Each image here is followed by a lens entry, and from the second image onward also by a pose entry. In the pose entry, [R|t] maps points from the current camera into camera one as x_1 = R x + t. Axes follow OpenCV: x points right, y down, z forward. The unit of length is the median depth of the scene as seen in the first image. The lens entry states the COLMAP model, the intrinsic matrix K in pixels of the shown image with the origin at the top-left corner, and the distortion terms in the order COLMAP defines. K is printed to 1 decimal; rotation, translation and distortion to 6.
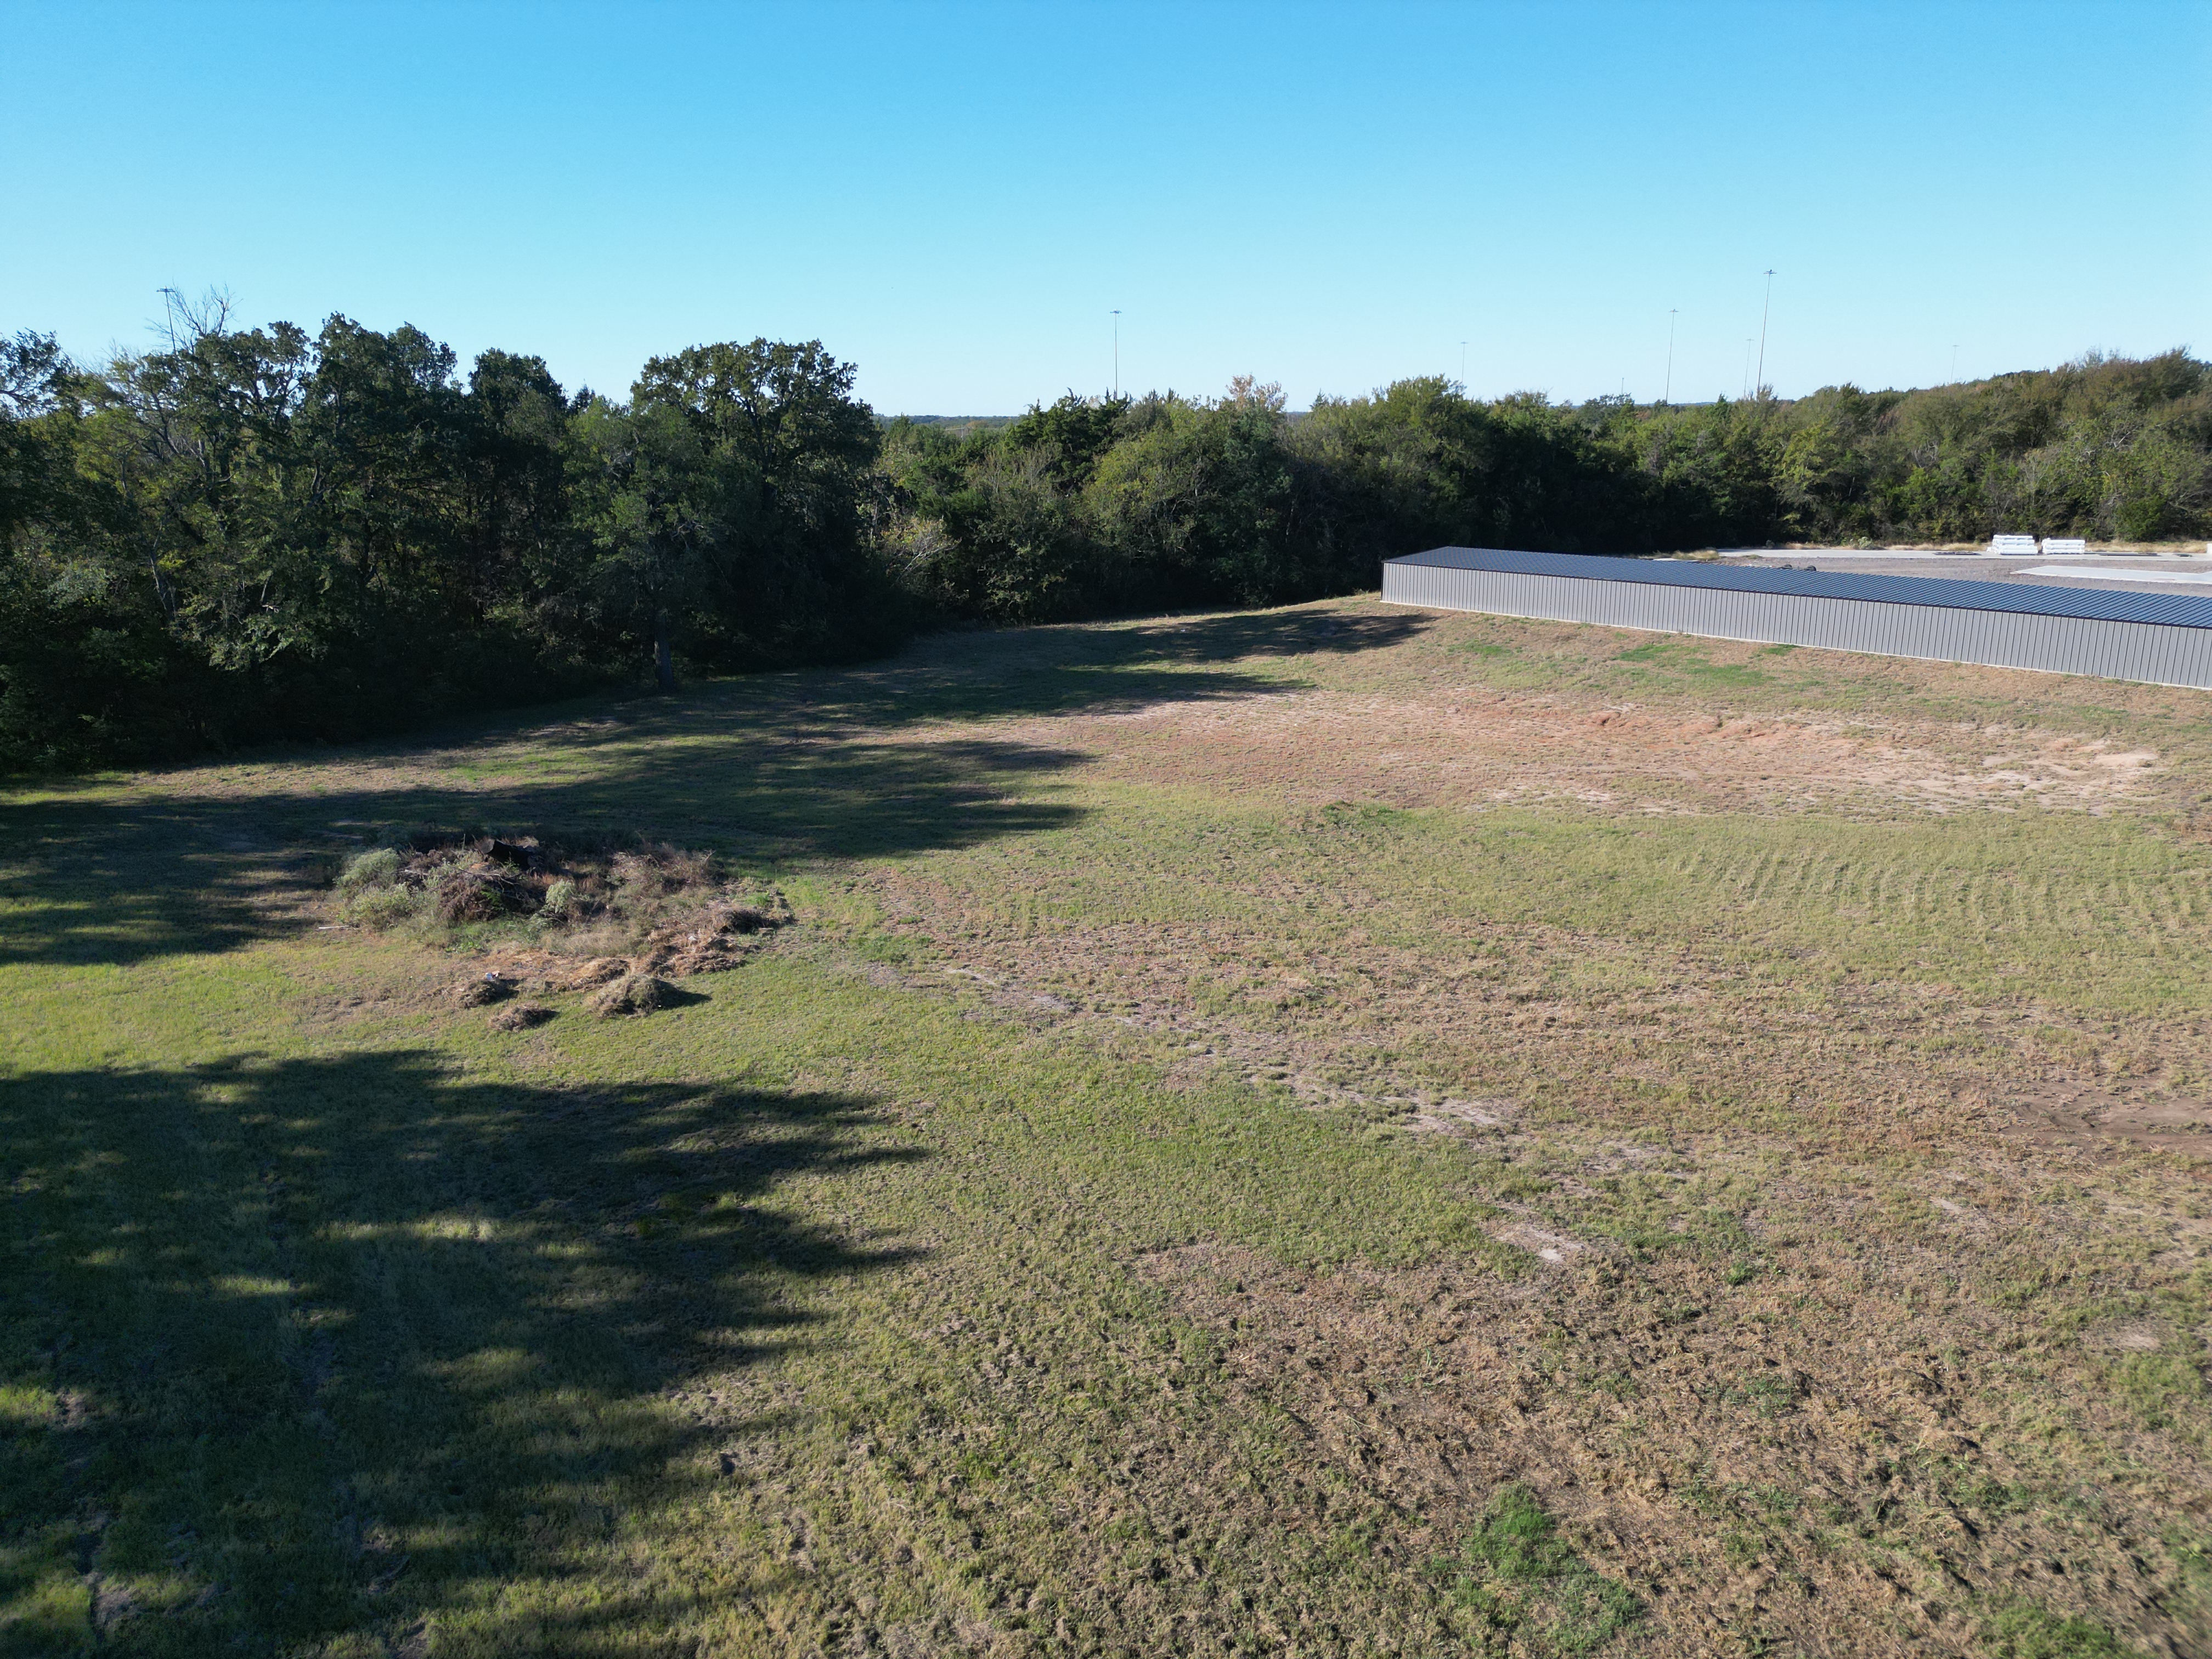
lens RADIAL K [[1540.2, 0, 1106.4], [0, 1540.2, 824.0], [0, 0, 1]] dist [0.066815, -0.053310]
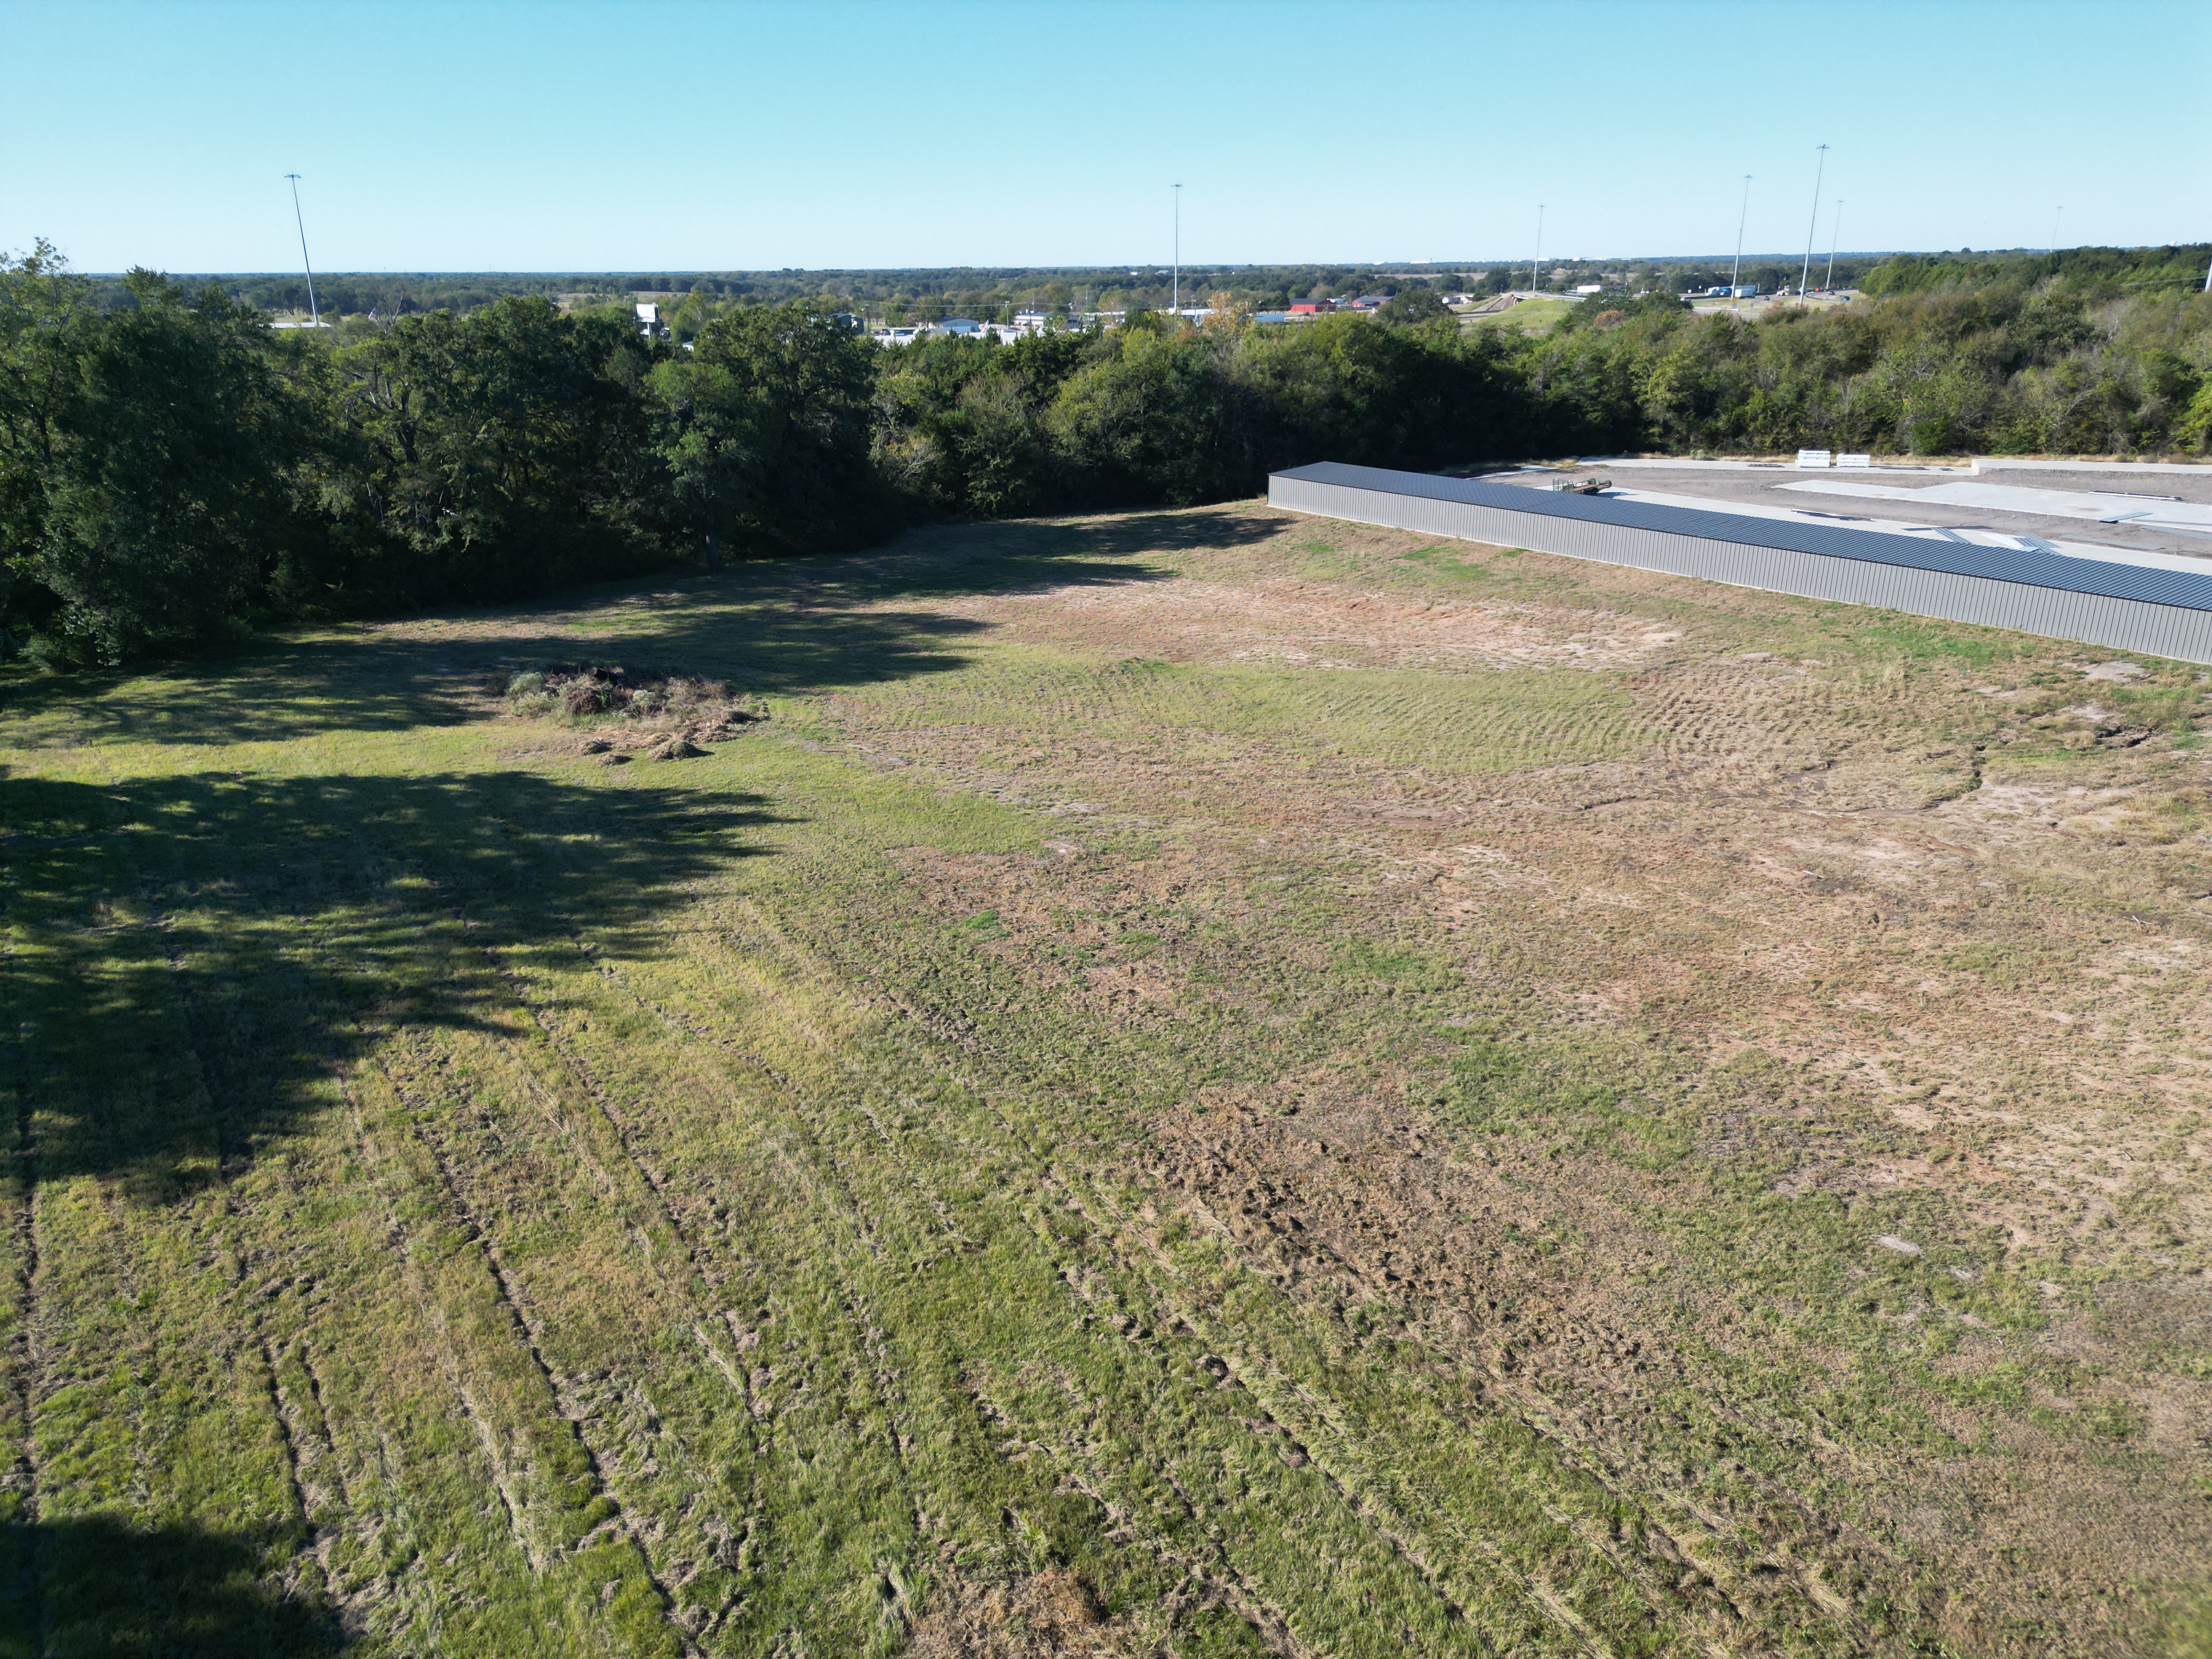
lens RADIAL K [[1540.2, 0, 1086.3], [0, 1540.2, 835.8], [0, 0, 1]] dist [0.066815, -0.053310]
pose [[0.997456, 0.025581, -0.066541, 0.172371], [-0.019294, 0.995435, 0.093476, 0.016834], [0.068628, -0.091954, 0.993395, -0.446507]]
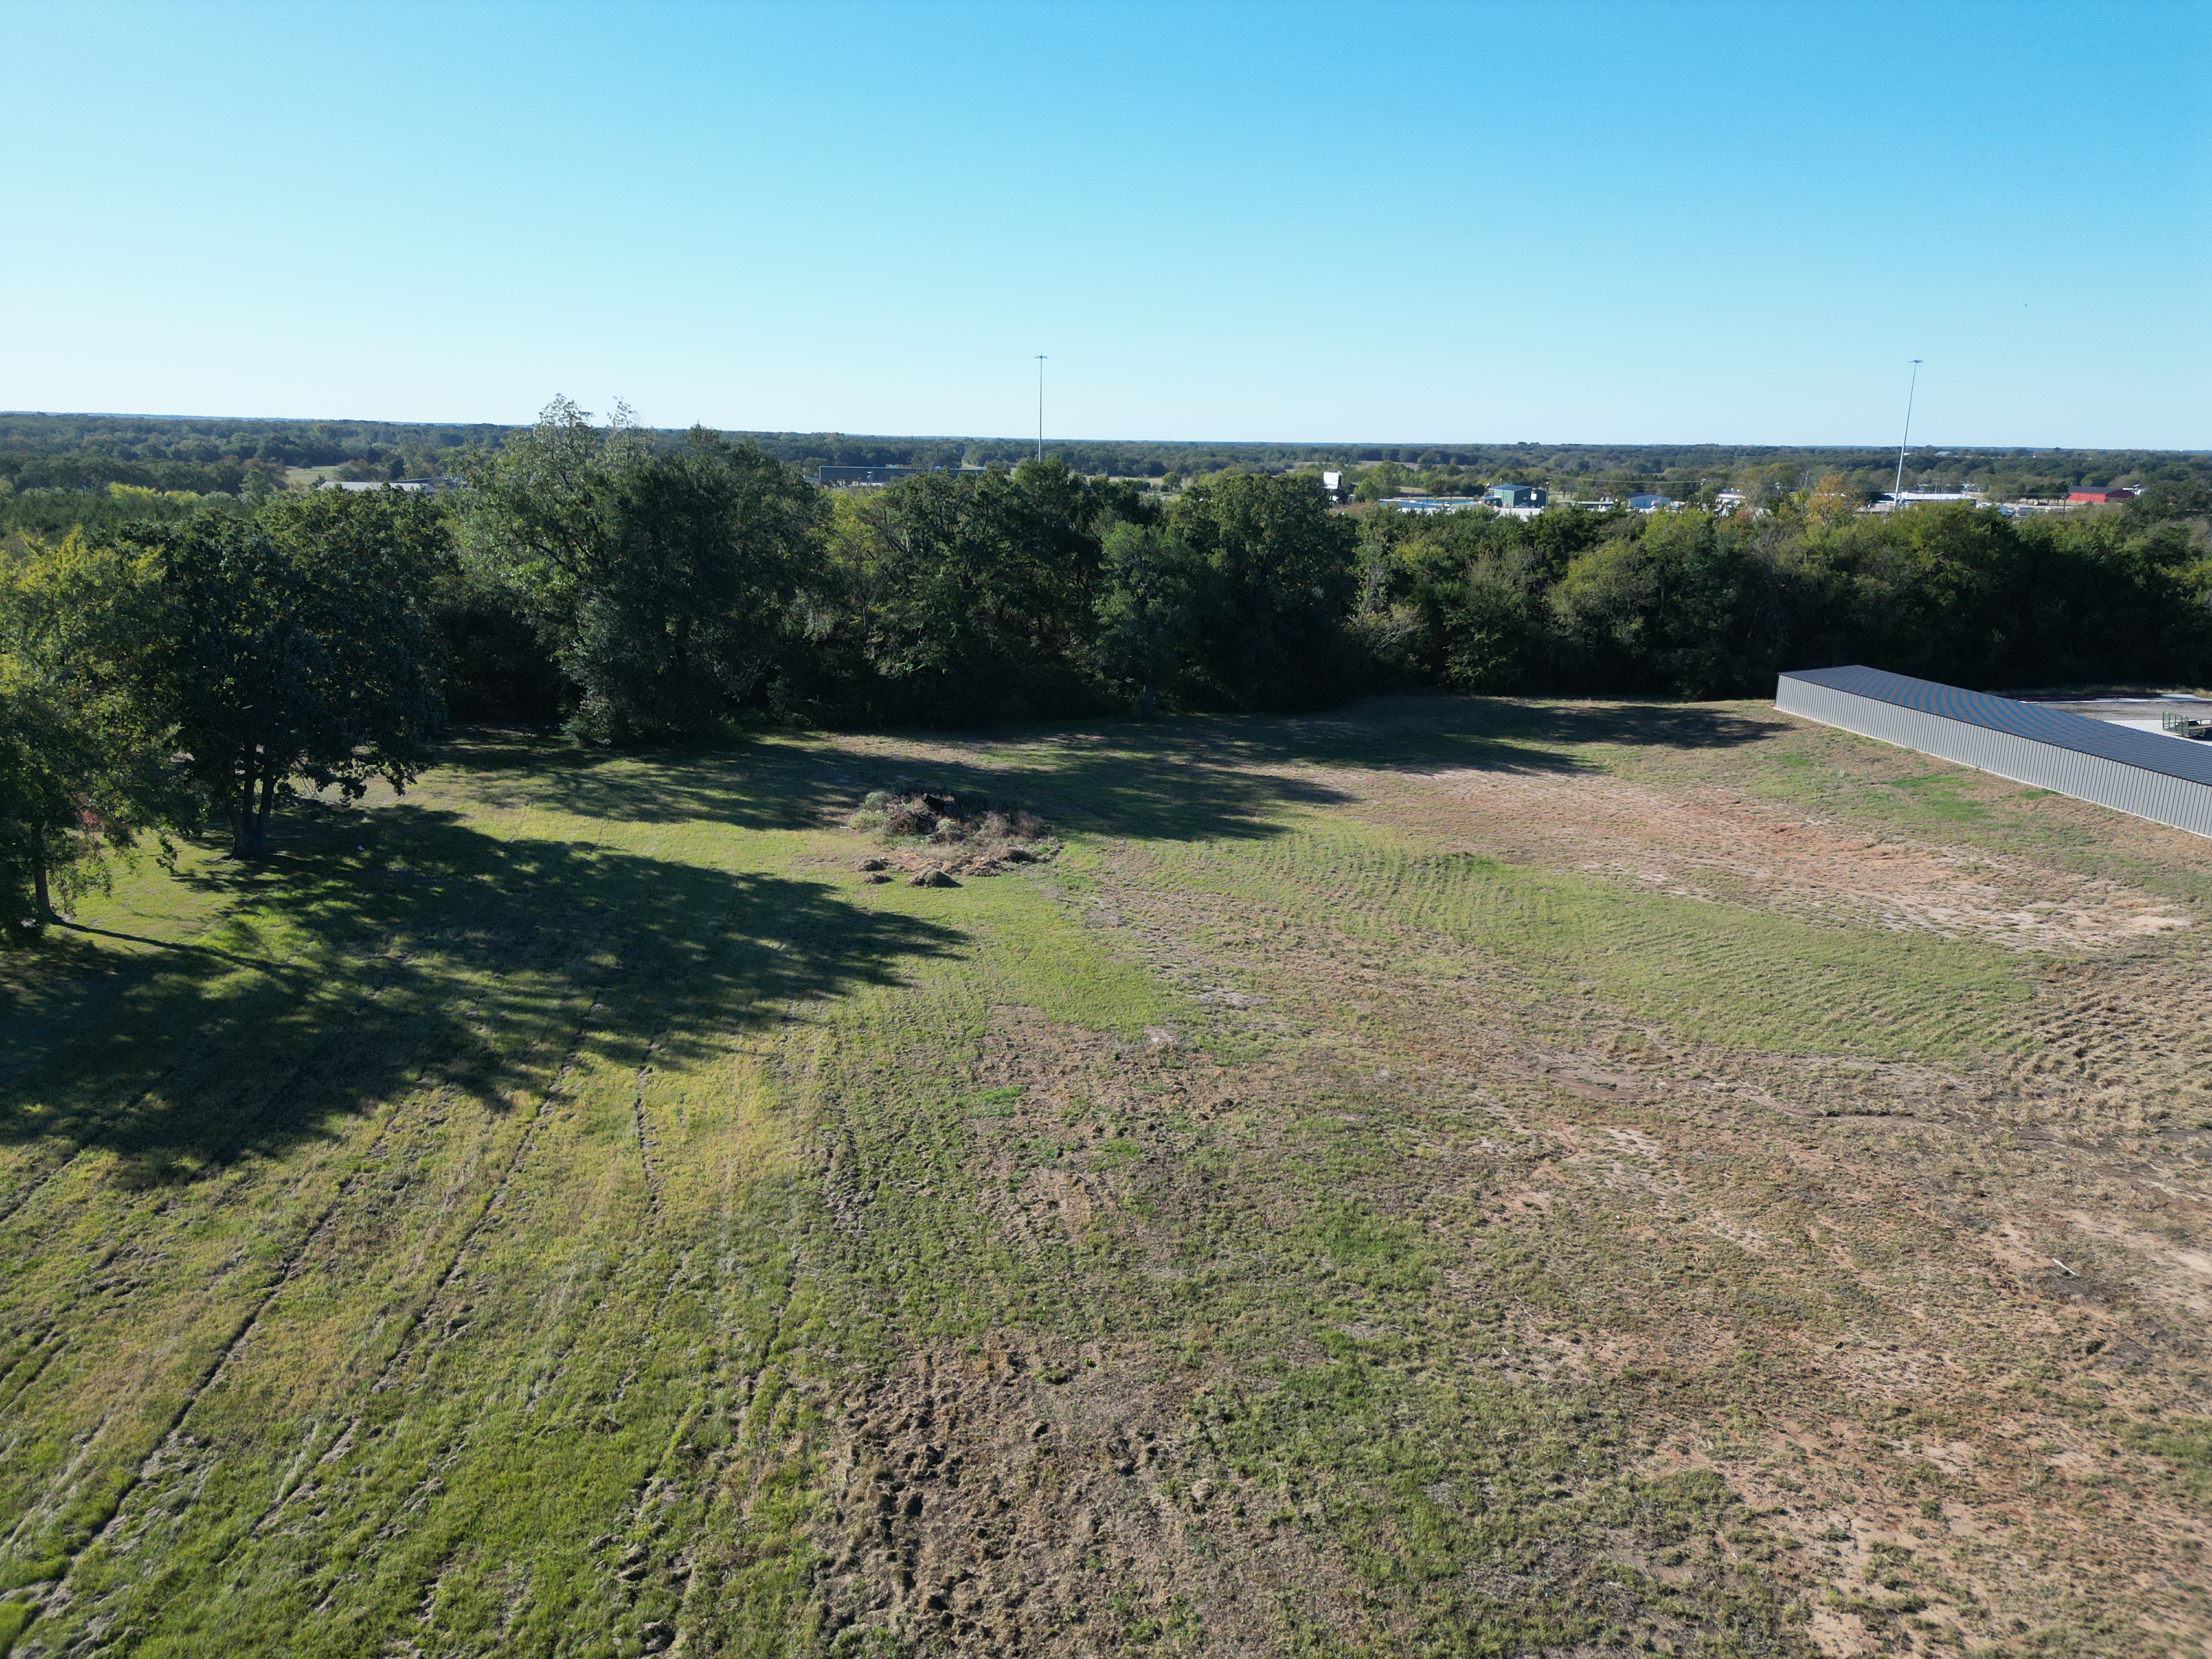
lens RADIAL K [[1540.2, 0, 1097.6], [0, 1540.2, 819.5], [0, 0, 1]] dist [0.066815, -0.053310]
pose [[0.867839, 0.142823, -0.475876, 0.430494], [-0.151326, 0.988268, 0.020637, -0.018032], [0.473241, 0.054103, 0.879270, -0.324248]]
